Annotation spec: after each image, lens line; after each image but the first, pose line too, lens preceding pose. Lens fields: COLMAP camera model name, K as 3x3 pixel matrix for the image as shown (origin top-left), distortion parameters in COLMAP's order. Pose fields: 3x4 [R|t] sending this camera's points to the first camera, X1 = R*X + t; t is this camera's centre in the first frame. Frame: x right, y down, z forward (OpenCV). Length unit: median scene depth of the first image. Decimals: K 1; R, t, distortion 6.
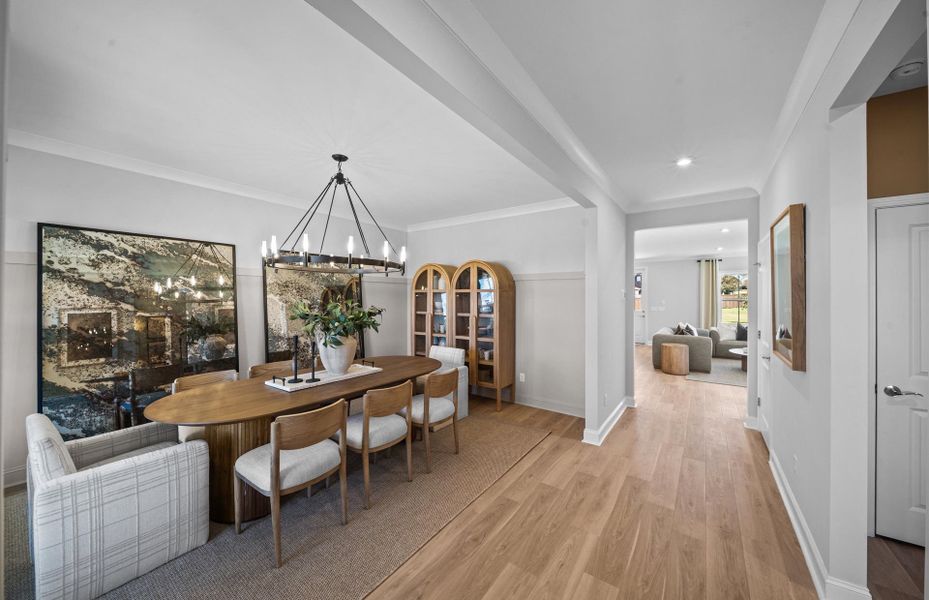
lens RADIAL K [[332.2, 0, 465.0], [0, 332.2, 299.2], [0, 0, 1]] dist [0.001367, -0.001408]
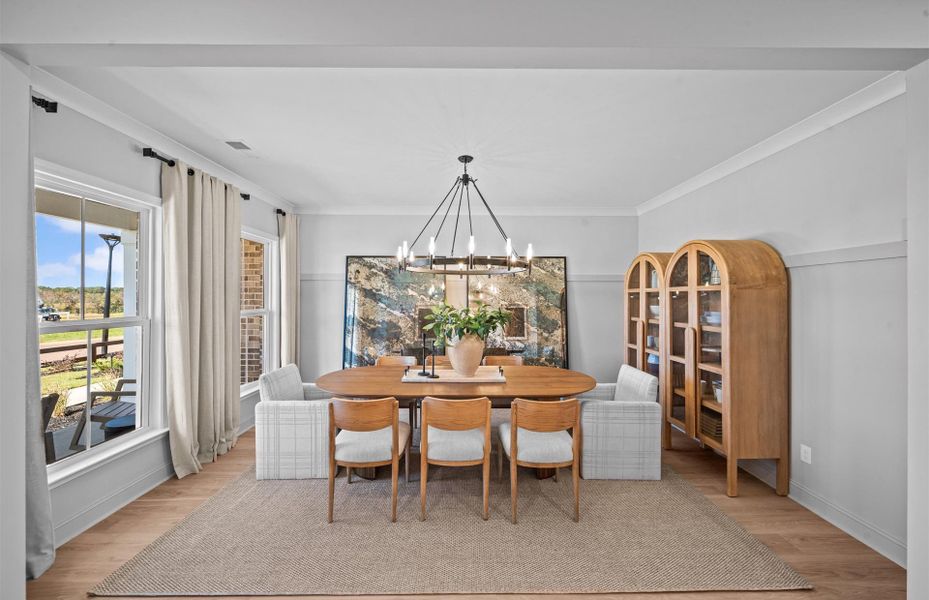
lens RADIAL K [[332.2, 0, 464.8], [0, 332.2, 299.0], [0, 0, 1]] dist [0.001367, -0.001408]
pose [[0.591156, 0.000293, -0.806557, 0.418174], [-0.005254, 0.999980, -0.003487, -0.001777], [0.806540, 0.006299, 0.591146, 0.403157]]
